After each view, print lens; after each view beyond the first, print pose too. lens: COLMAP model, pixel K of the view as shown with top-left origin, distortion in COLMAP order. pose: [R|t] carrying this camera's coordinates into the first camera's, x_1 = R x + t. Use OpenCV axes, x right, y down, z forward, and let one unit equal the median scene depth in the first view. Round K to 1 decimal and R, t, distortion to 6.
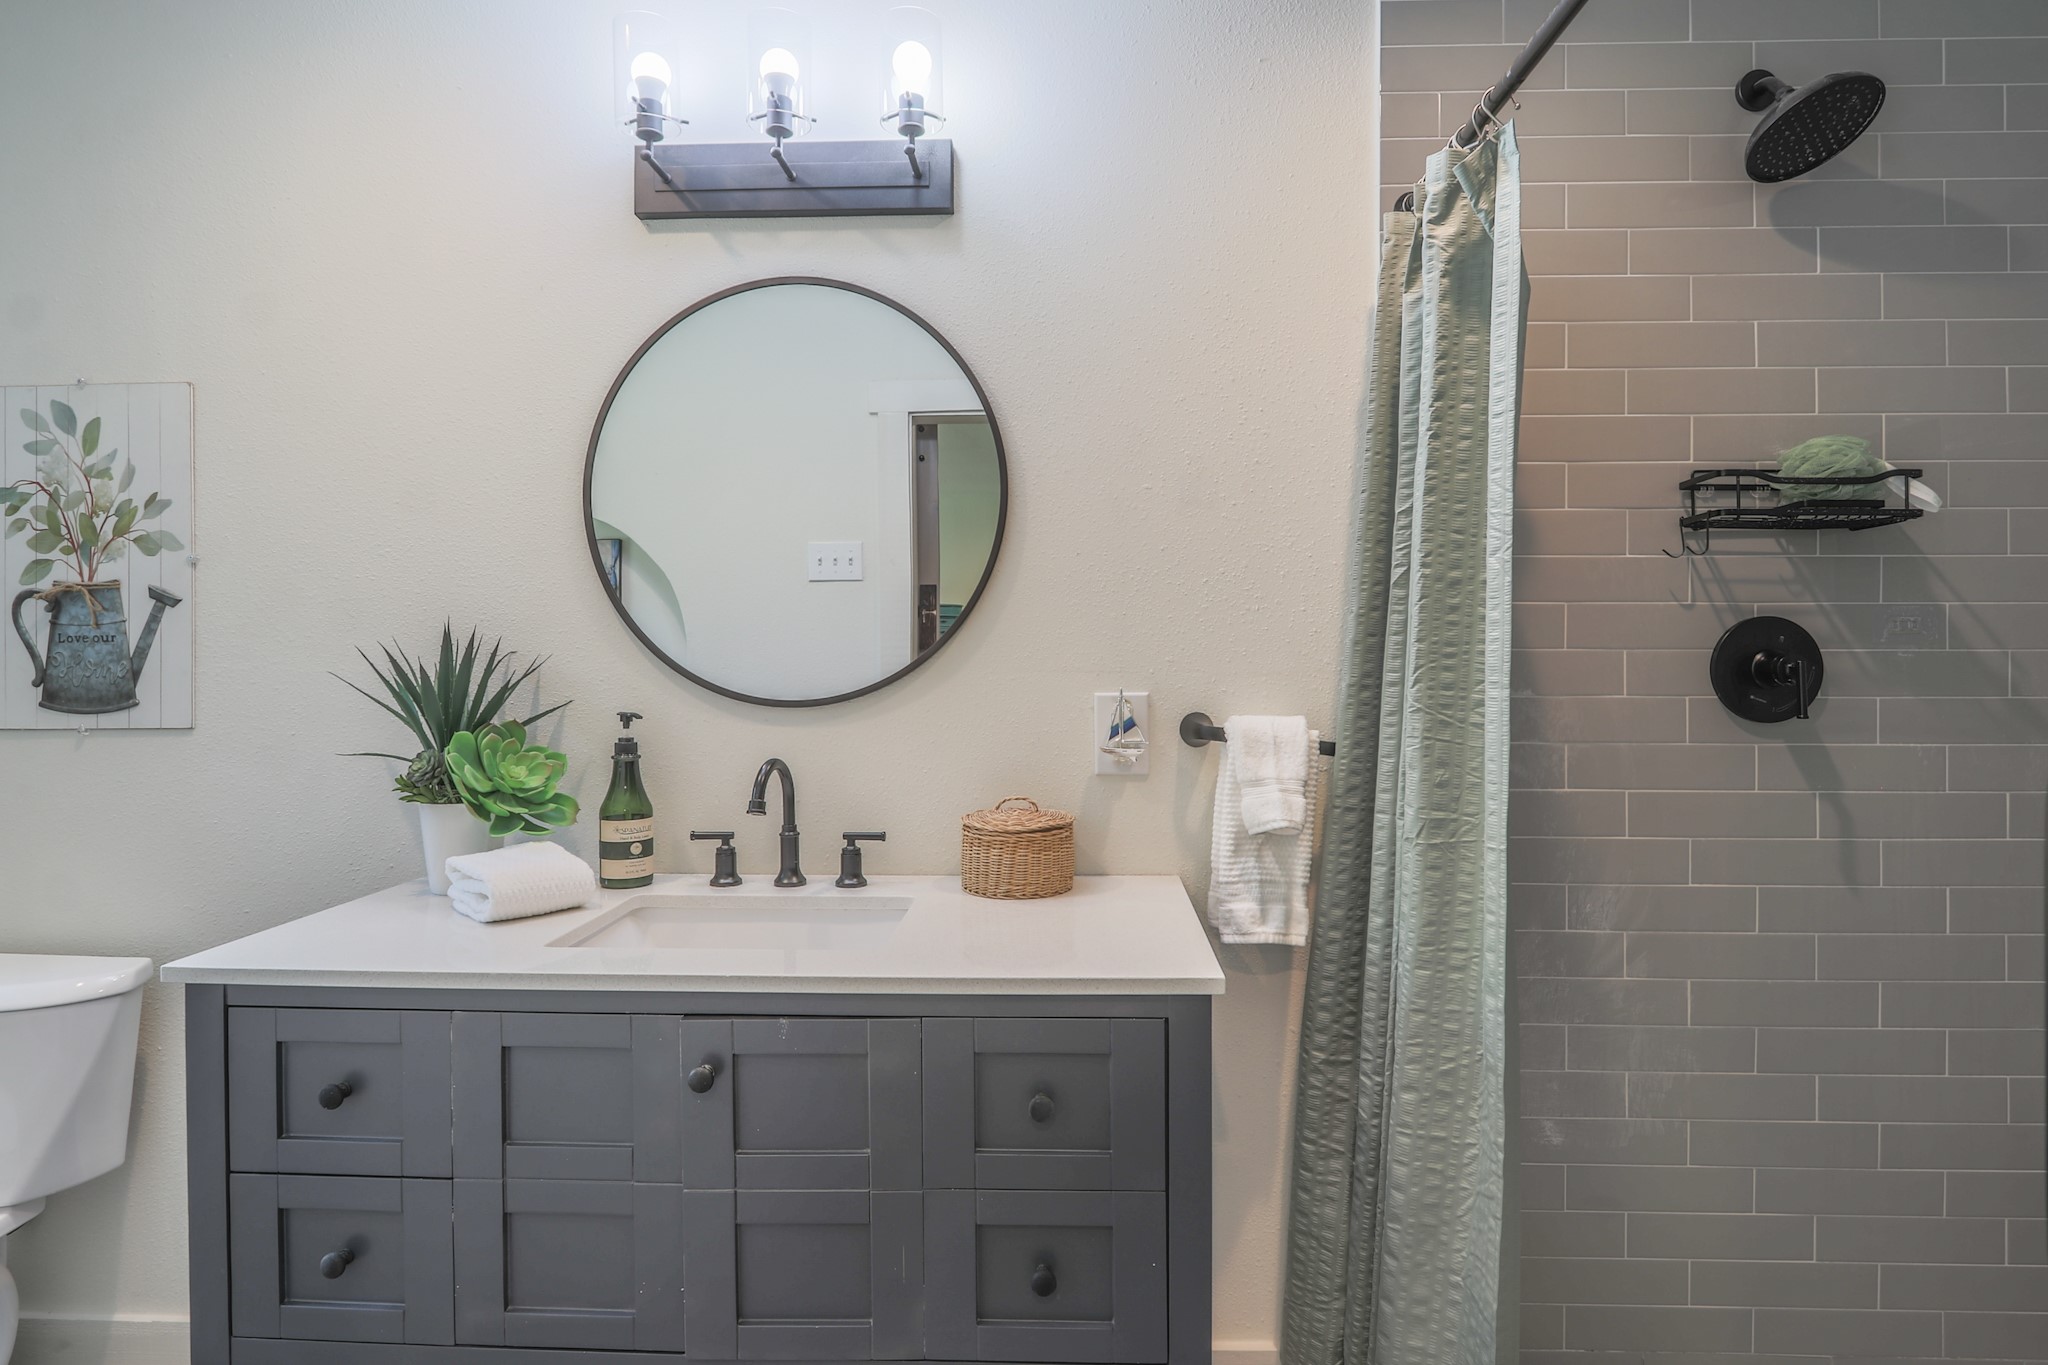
lens RADIAL K [[1091.6, 0, 1034.8], [0, 1091.6, 662.0], [0, 0, 1]] dist [-0.013932, 0.003761]
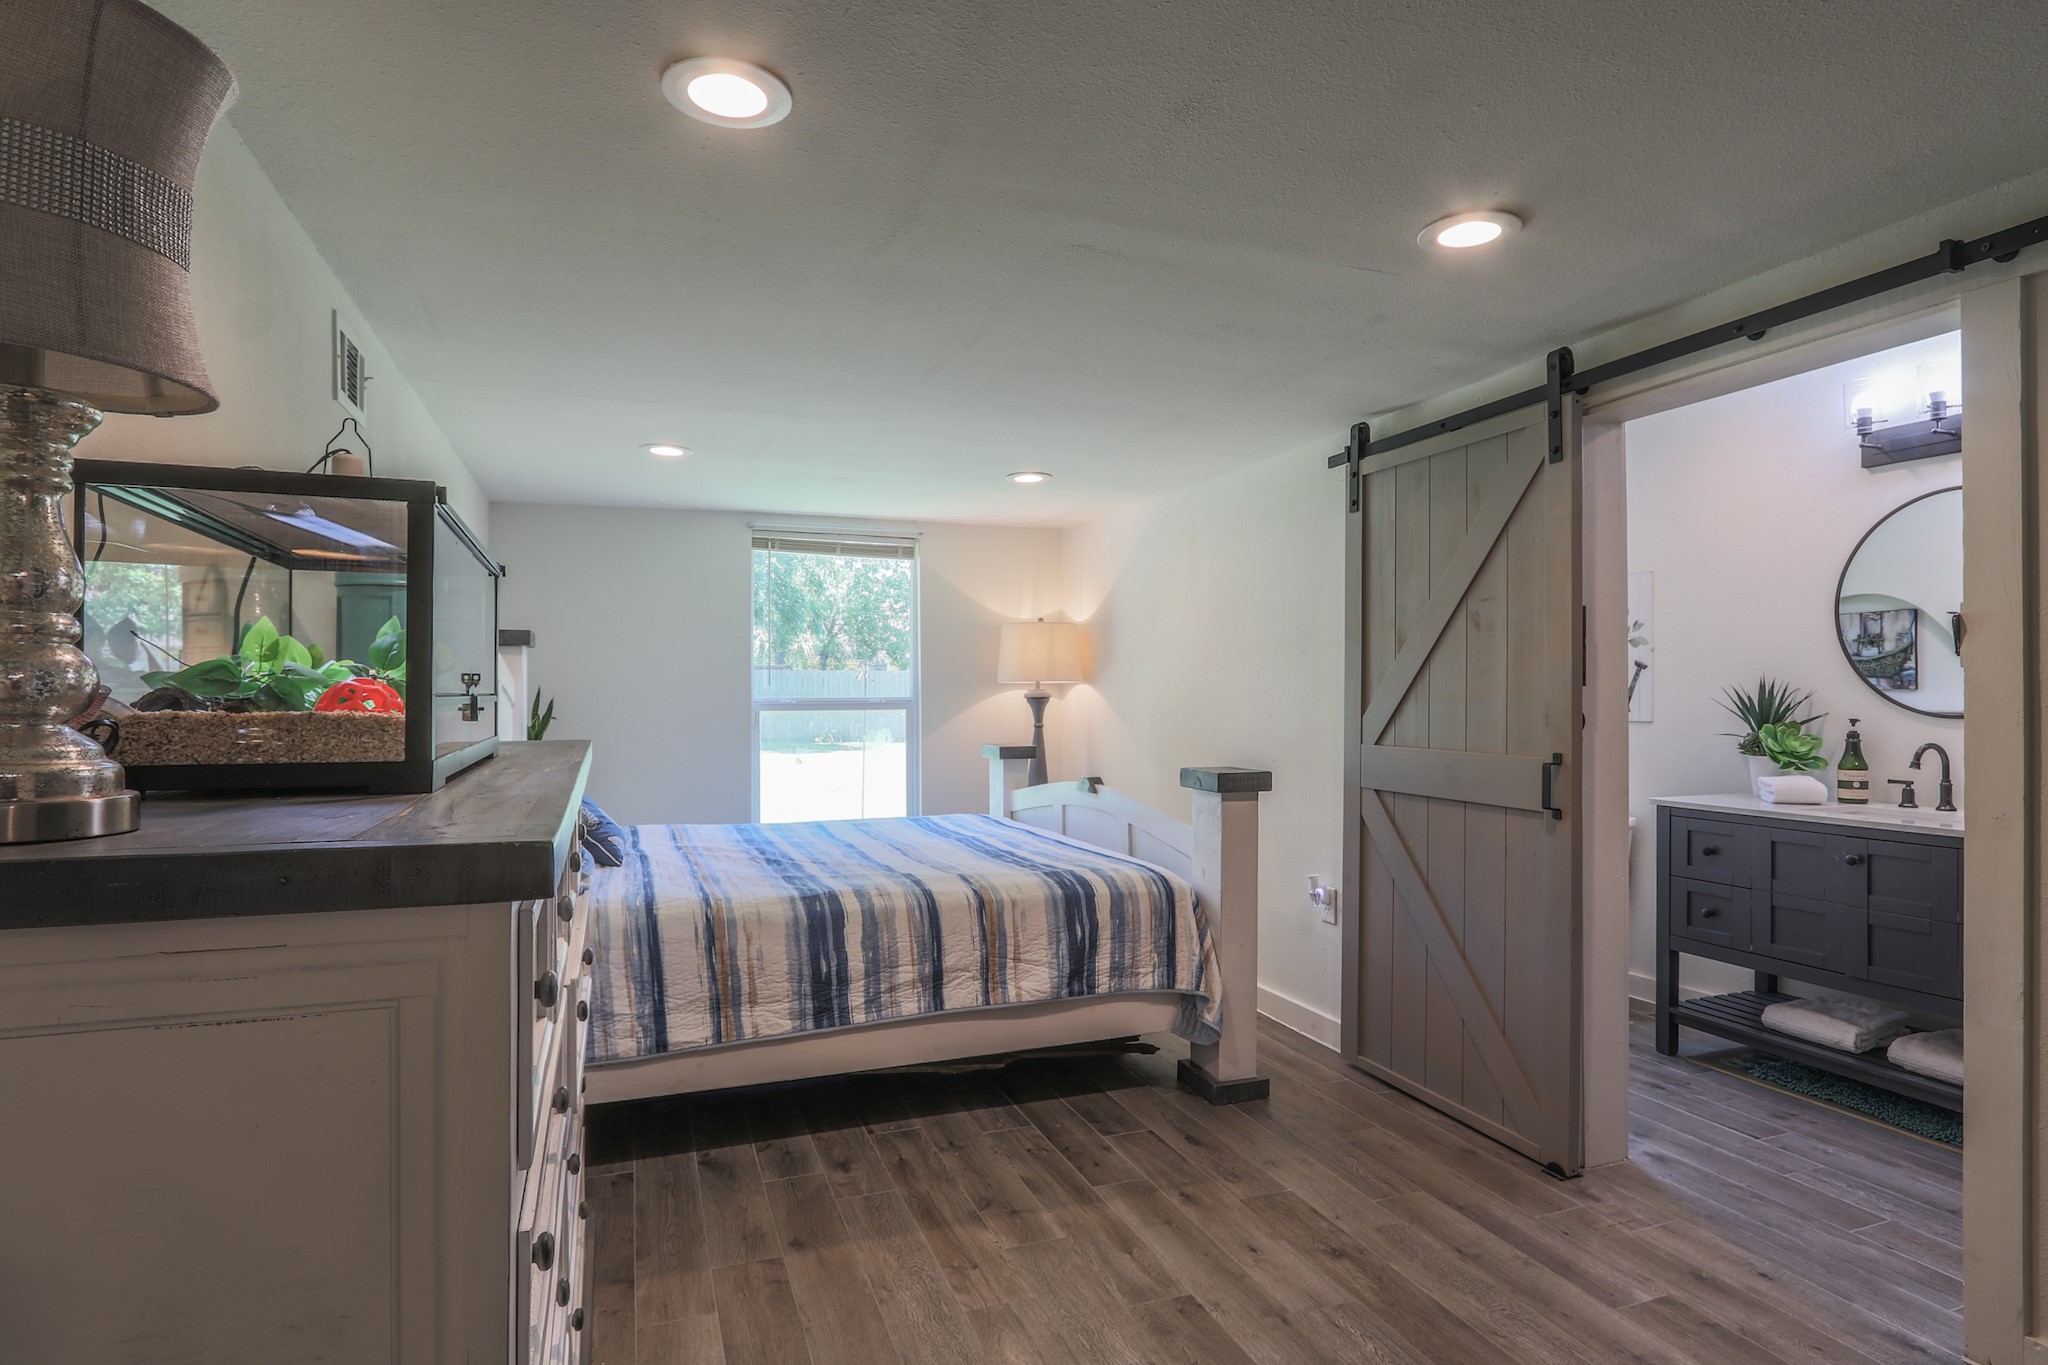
lens RADIAL K [[1091.6, 0, 1024.7], [0, 1091.6, 684.2], [0, 0, 1]] dist [-0.013932, 0.003761]
pose [[0.407343, -0.003053, -0.913270, 0.862401], [-0.007331, 0.999951, -0.006613, 0.007500], [0.913246, 0.009389, 0.407301, -1.266123]]
